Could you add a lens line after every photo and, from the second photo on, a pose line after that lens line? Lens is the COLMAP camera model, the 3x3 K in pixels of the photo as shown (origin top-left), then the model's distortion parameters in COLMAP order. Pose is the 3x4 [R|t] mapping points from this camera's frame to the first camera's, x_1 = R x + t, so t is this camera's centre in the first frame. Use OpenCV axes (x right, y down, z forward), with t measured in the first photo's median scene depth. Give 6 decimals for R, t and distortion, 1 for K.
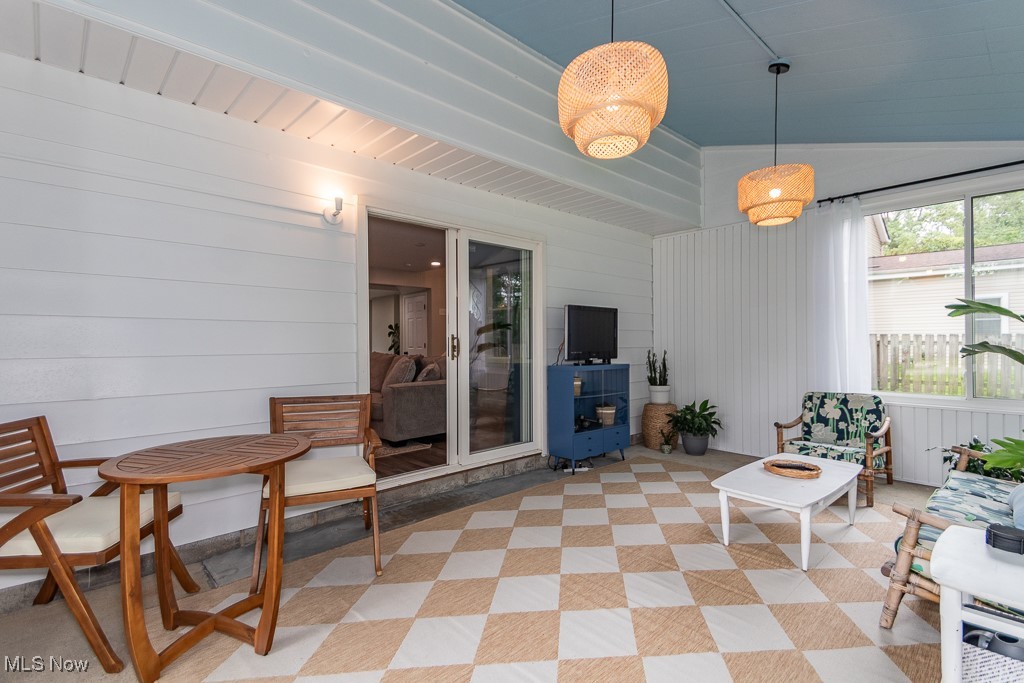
lens RADIAL K [[476.7, 0, 504.2], [0, 476.7, 344.5], [0, 0, 1]] dist [0.043563, -0.005078]
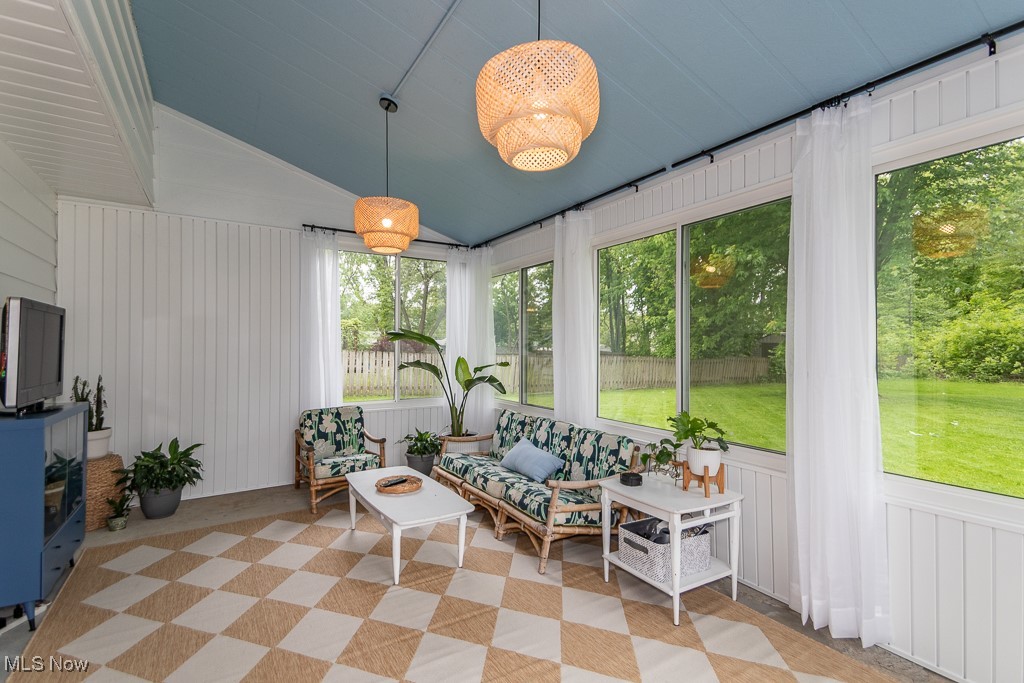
lens RADIAL K [[476.7, 0, 505.2], [0, 476.7, 340.4], [0, 0, 1]] dist [0.043563, -0.005078]
pose [[0.178552, 0.019880, 0.983730, -0.308607], [0.000940, 0.999792, -0.020376, -0.029552], [-0.983930, 0.004563, 0.178496, 0.435291]]
